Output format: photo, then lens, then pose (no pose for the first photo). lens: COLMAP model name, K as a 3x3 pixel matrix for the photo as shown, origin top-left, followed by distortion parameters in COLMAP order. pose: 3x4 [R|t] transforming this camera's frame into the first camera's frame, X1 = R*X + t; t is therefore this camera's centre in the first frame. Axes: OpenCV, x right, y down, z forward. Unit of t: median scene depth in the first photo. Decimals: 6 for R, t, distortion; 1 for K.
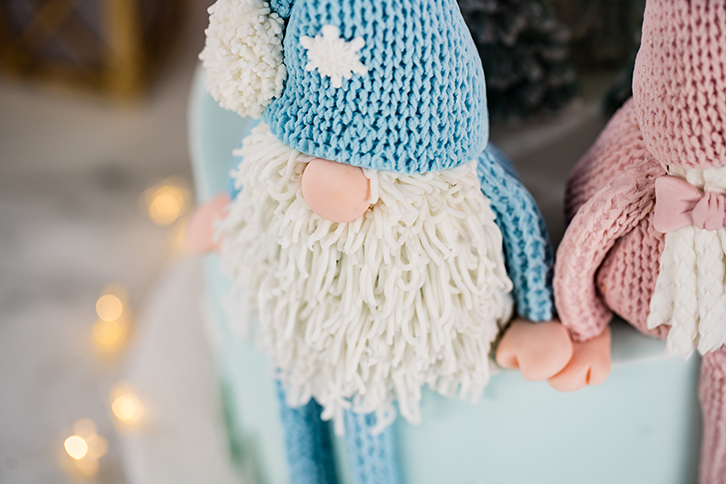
lens RADIAL K [[2440.6, 0, 365.9], [0, 2440.6, 244.8], [0, 0, 1]] dist [0.049629, 0.000000]
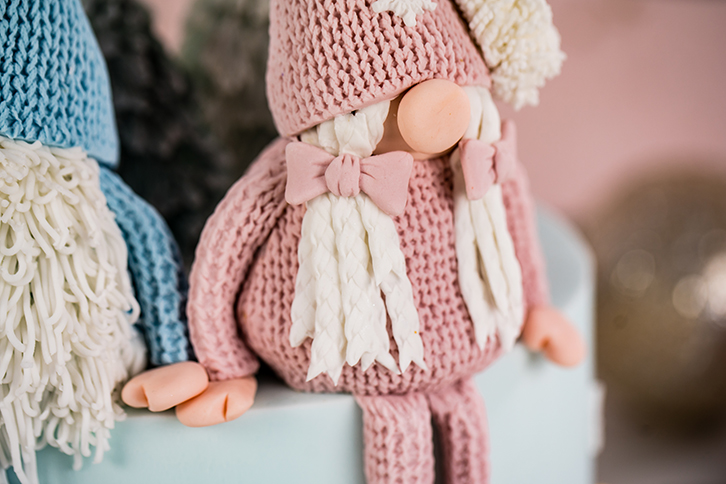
lens RADIAL K [[2440.6, 0, 362.5], [0, 2440.6, 246.6], [0, 0, 1]] dist [0.049629, 0.000000]
pose [[0.999688, -0.002495, 0.024834, 0.121591], [0.013910, 0.881838, -0.471348, 0.424941], [-0.020724, 0.471547, 0.881598, 0.210255]]
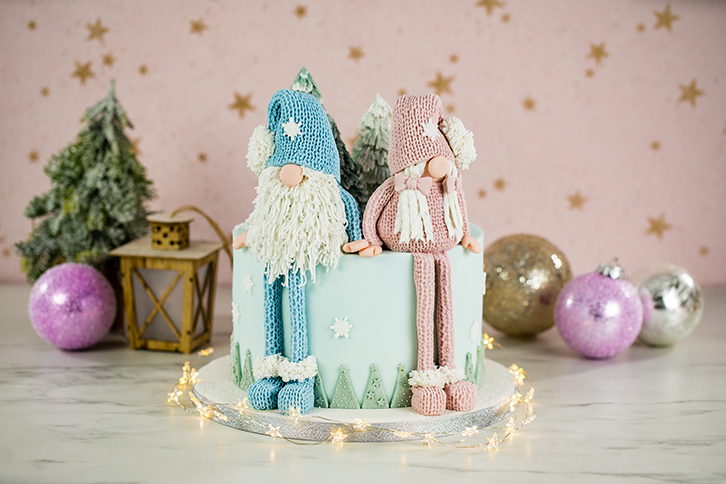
lens RADIAL K [[2440.6, 0, 362.4], [0, 2440.6, 240.6], [0, 0, 1]] dist [0.049629, 0.000000]
pose [[0.997746, 0.035990, 0.056628, -0.091537], [0.004717, 0.804264, -0.594253, 1.827609], [-0.066931, 0.593181, 0.802282, -1.387585]]
